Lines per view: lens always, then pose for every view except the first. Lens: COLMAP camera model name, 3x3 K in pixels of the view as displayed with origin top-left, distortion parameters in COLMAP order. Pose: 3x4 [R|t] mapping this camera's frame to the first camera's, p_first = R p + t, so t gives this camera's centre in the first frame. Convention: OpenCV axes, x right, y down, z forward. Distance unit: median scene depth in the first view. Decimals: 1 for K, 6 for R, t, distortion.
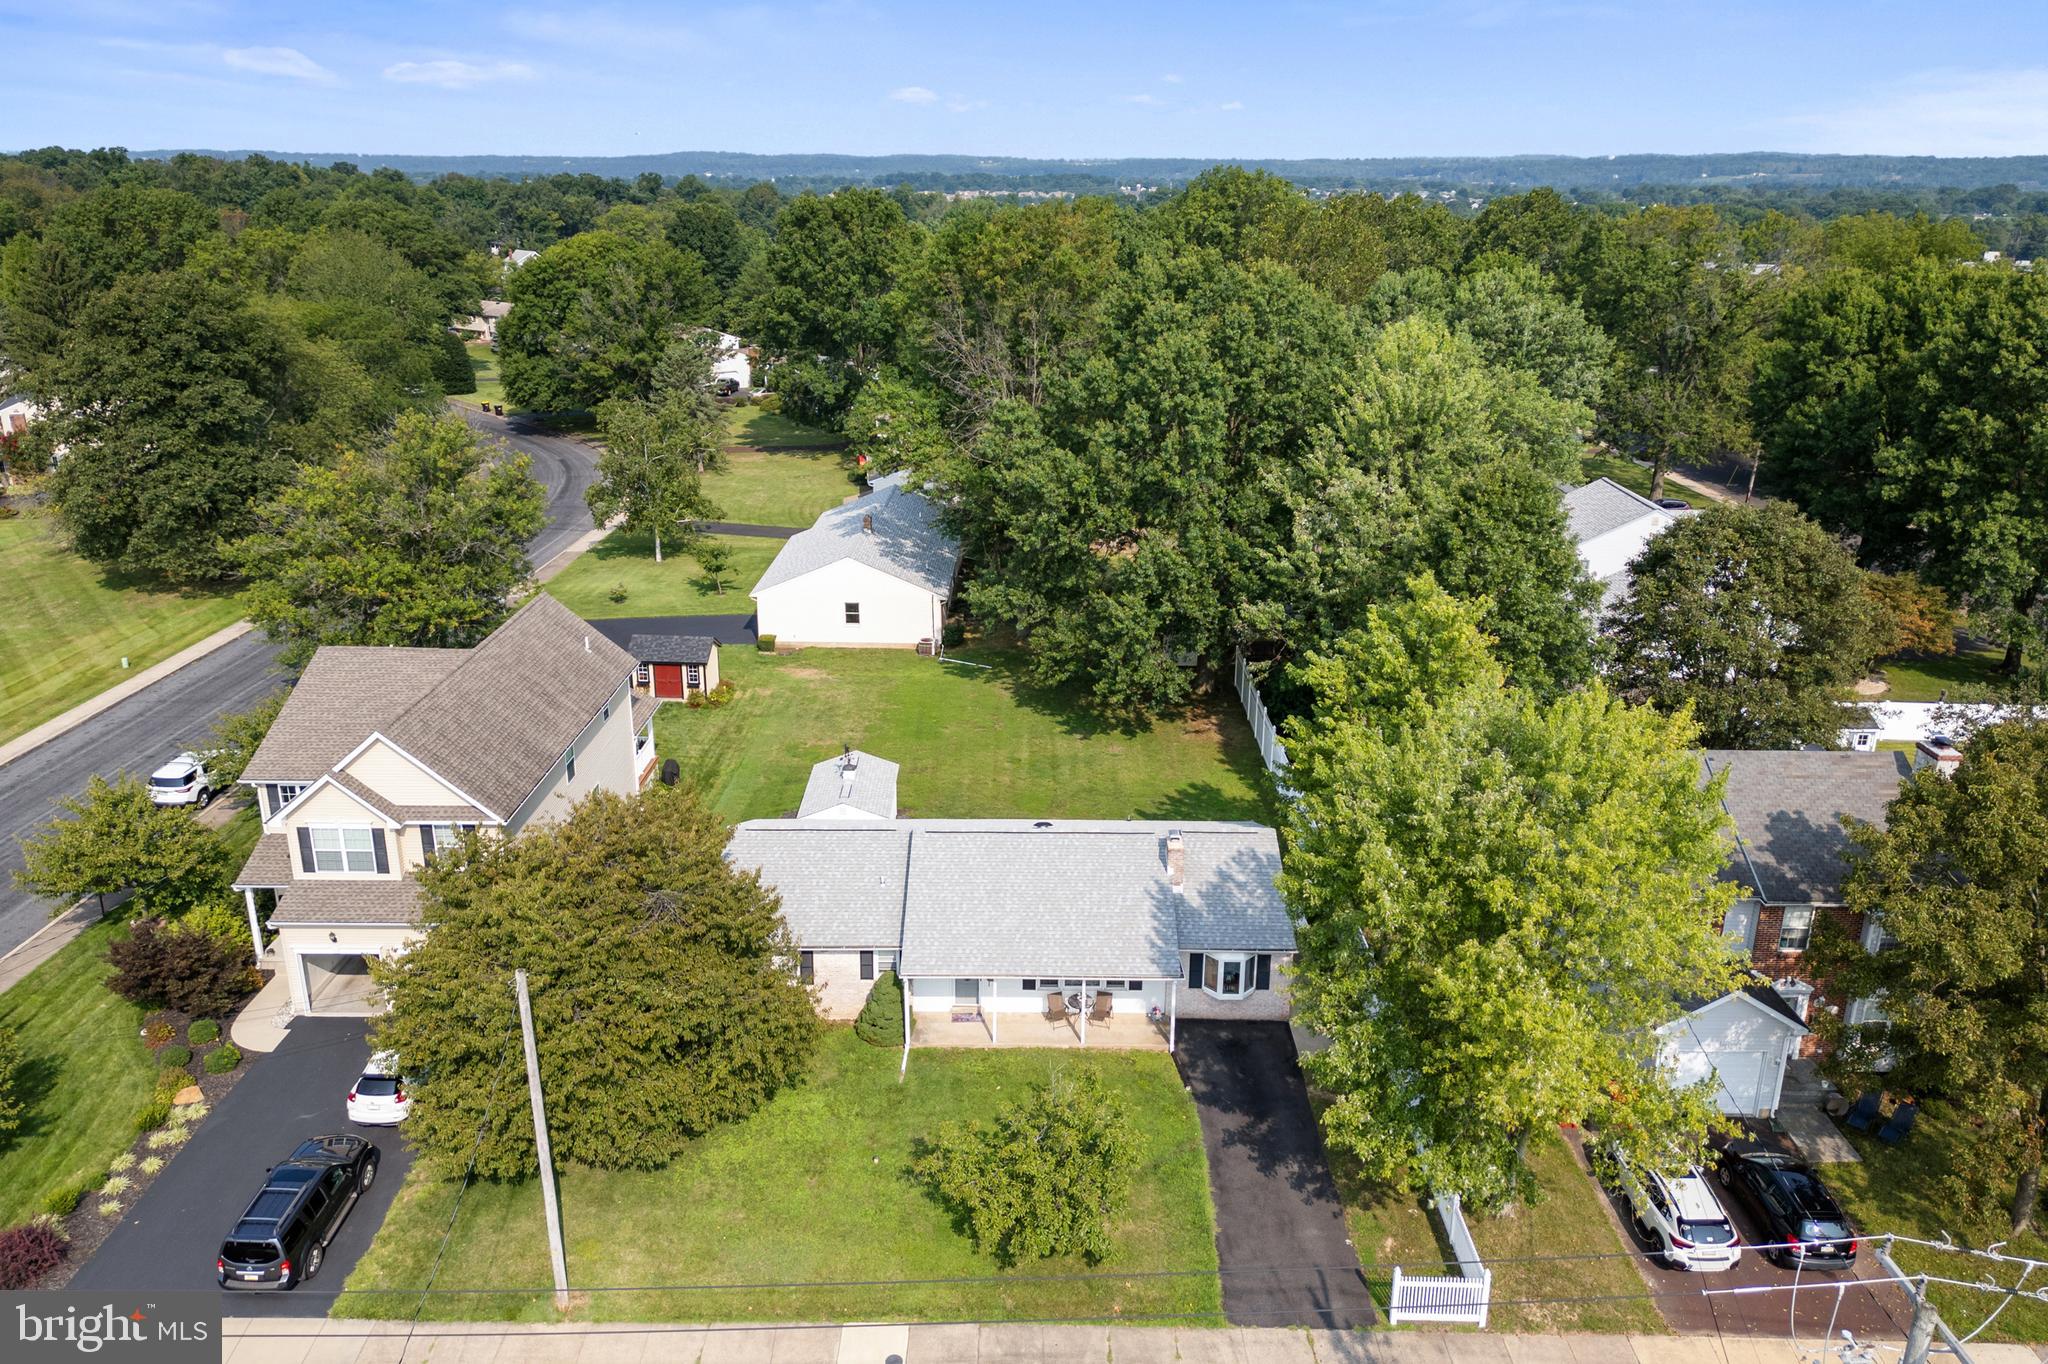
lens RADIAL K [[1447.5, 0, 1019.6], [0, 1447.5, 661.6], [0, 0, 1]] dist [0.084087, -0.095336]
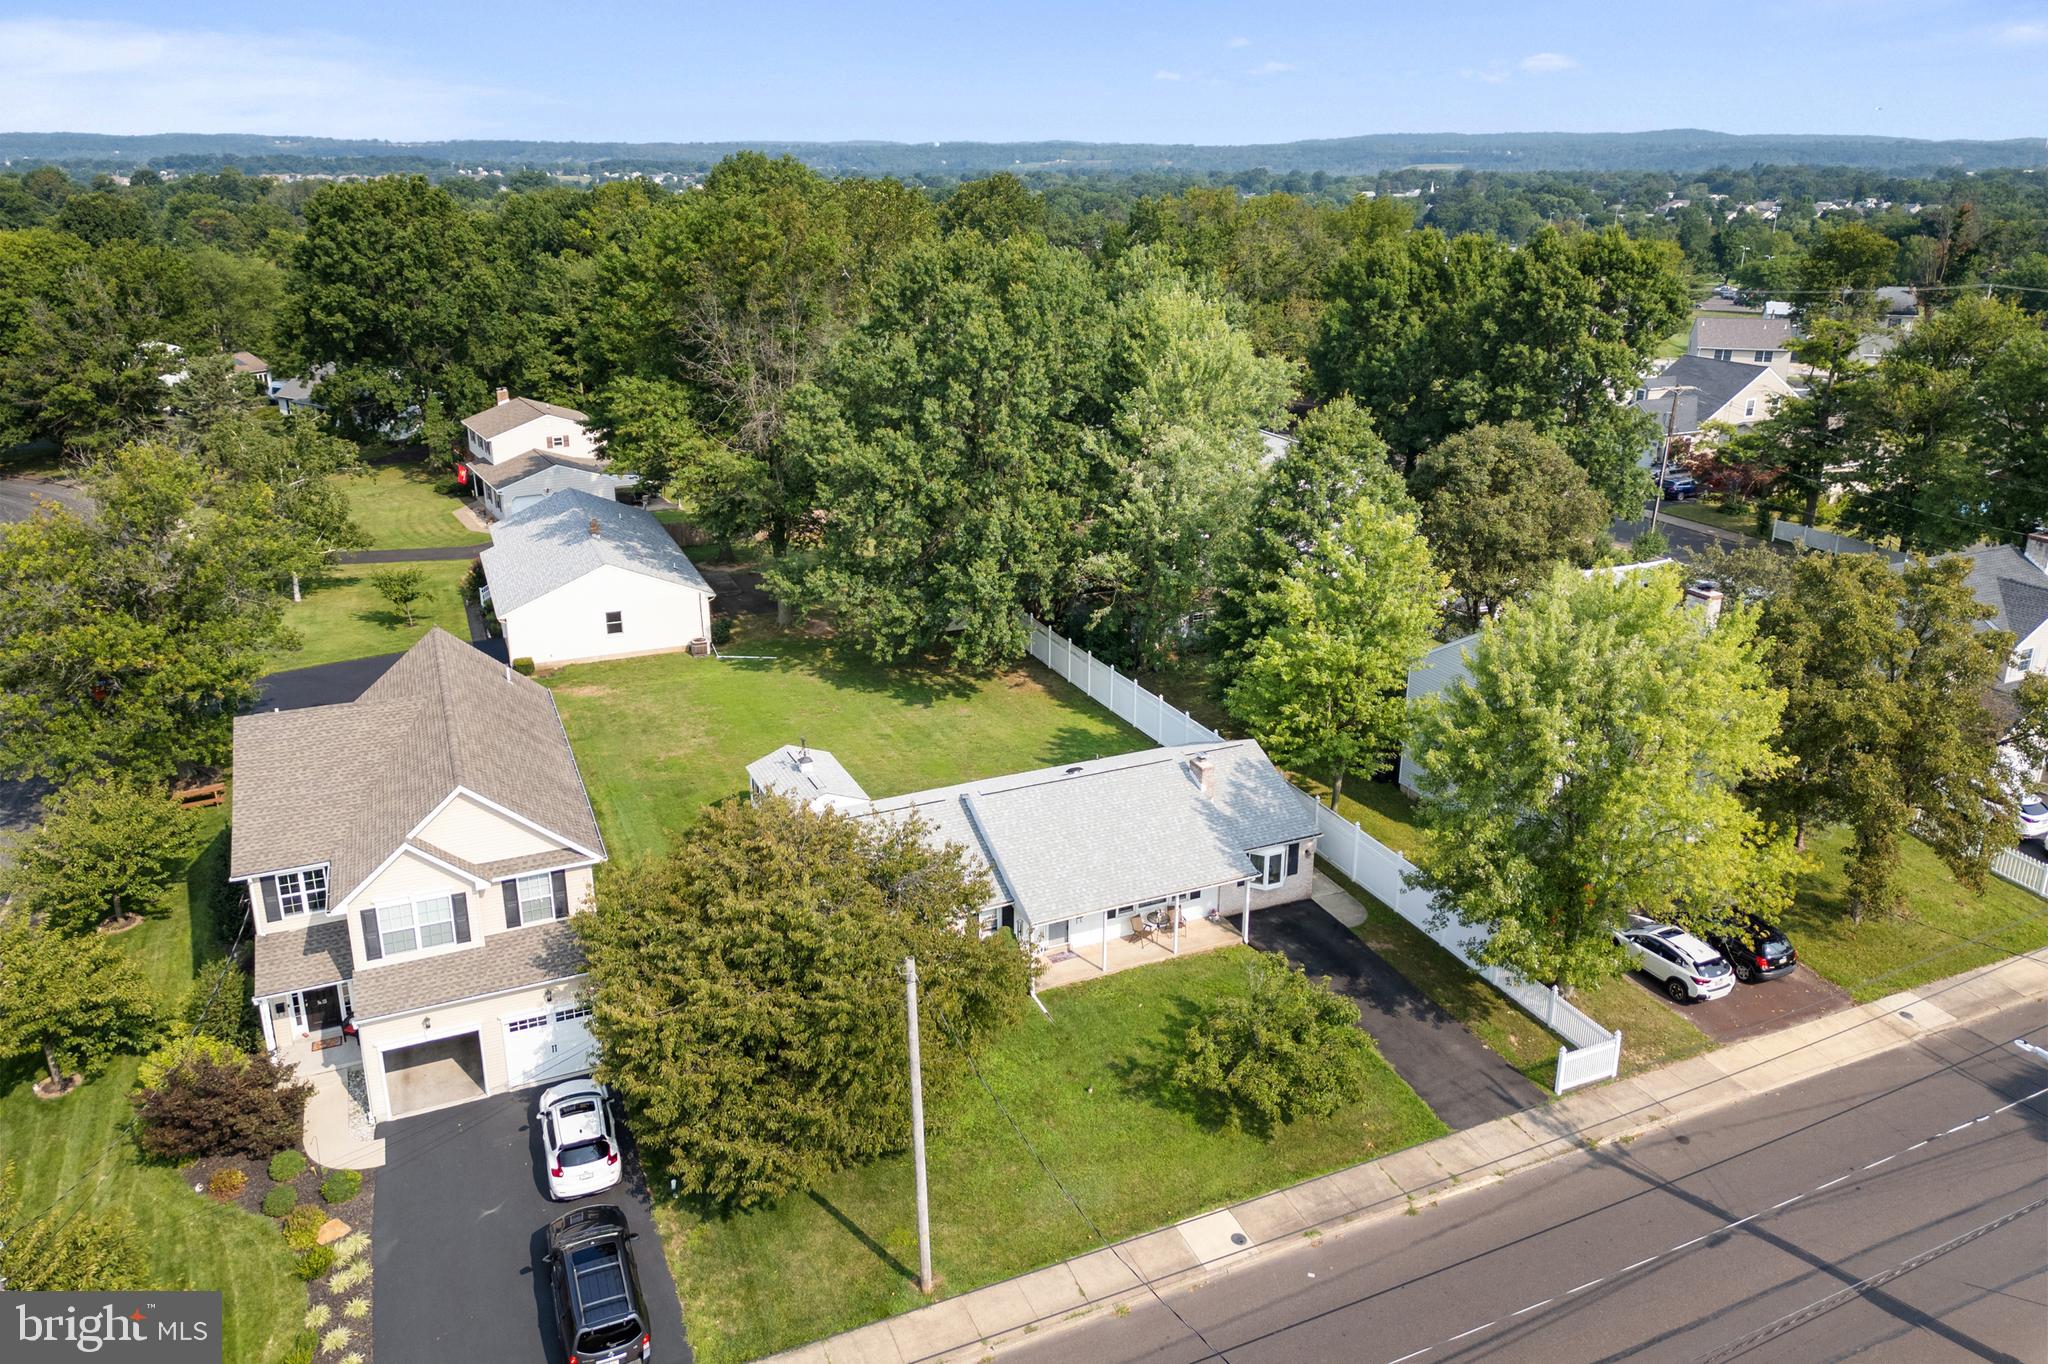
lens RADIAL K [[1447.5, 0, 1019.6], [0, 1447.5, 661.6], [0, 0, 1]] dist [0.084087, -0.095336]
pose [[0.907101, -0.141362, 0.396465, -0.328494], [0.137557, 0.989758, 0.038178, -0.010333], [-0.397801, 0.019905, 0.917256, 0.023031]]
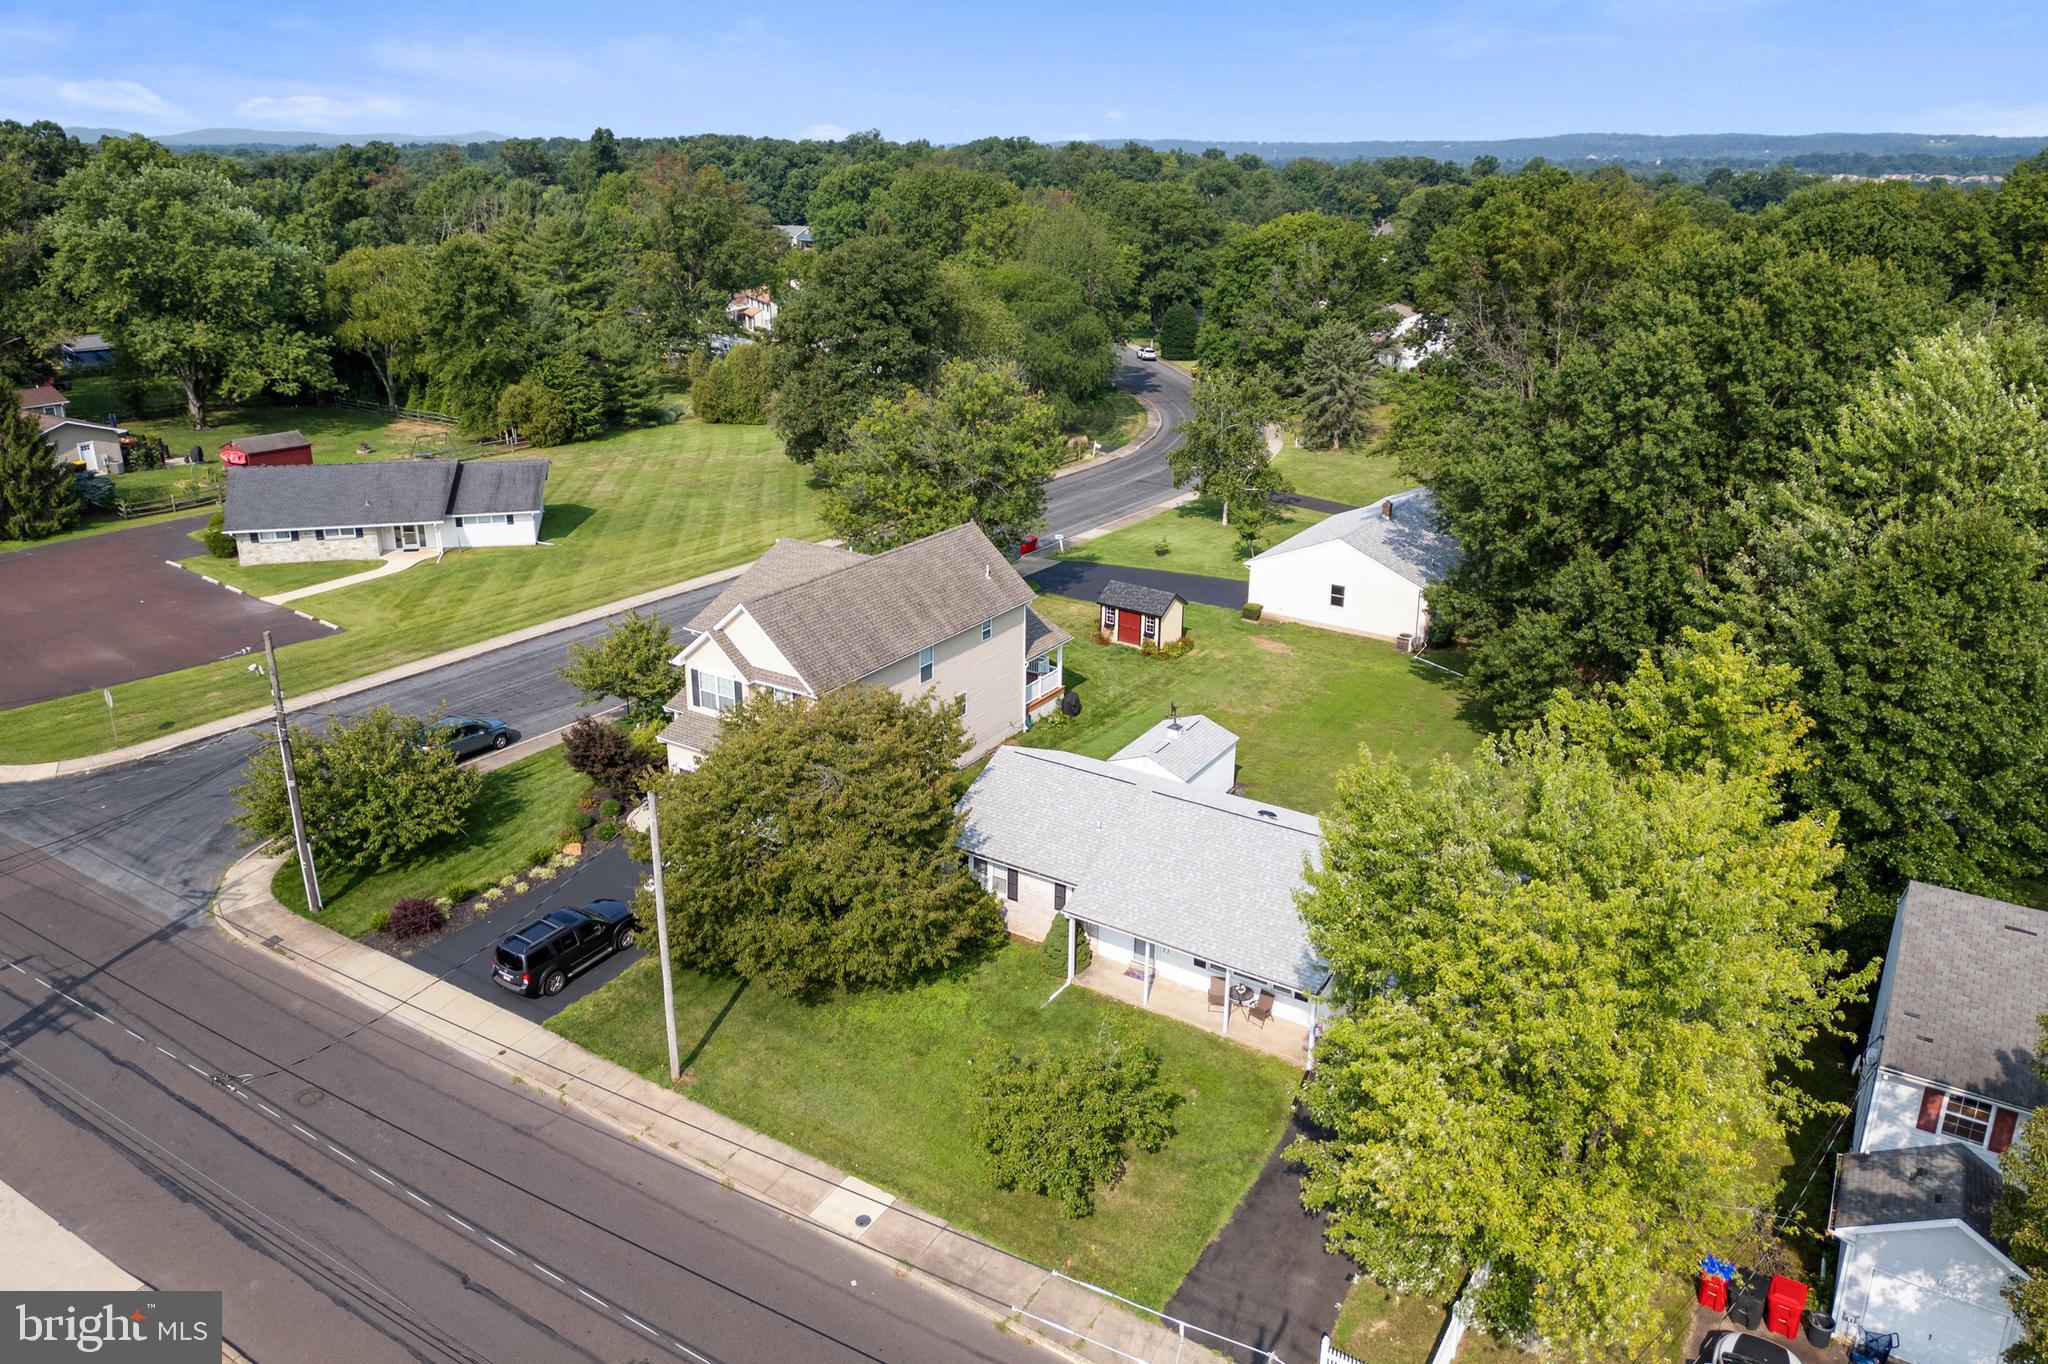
lens RADIAL K [[1446.2, 0, 998.4], [0, 1446.2, 633.2], [0, 0, 1]] dist [0.082185, -0.102830]
pose [[0.838688, 0.173258, -0.516318, 0.263859], [-0.176962, 0.983299, 0.042510, -0.012333], [0.515060, 0.055716, 0.855341, 0.046180]]
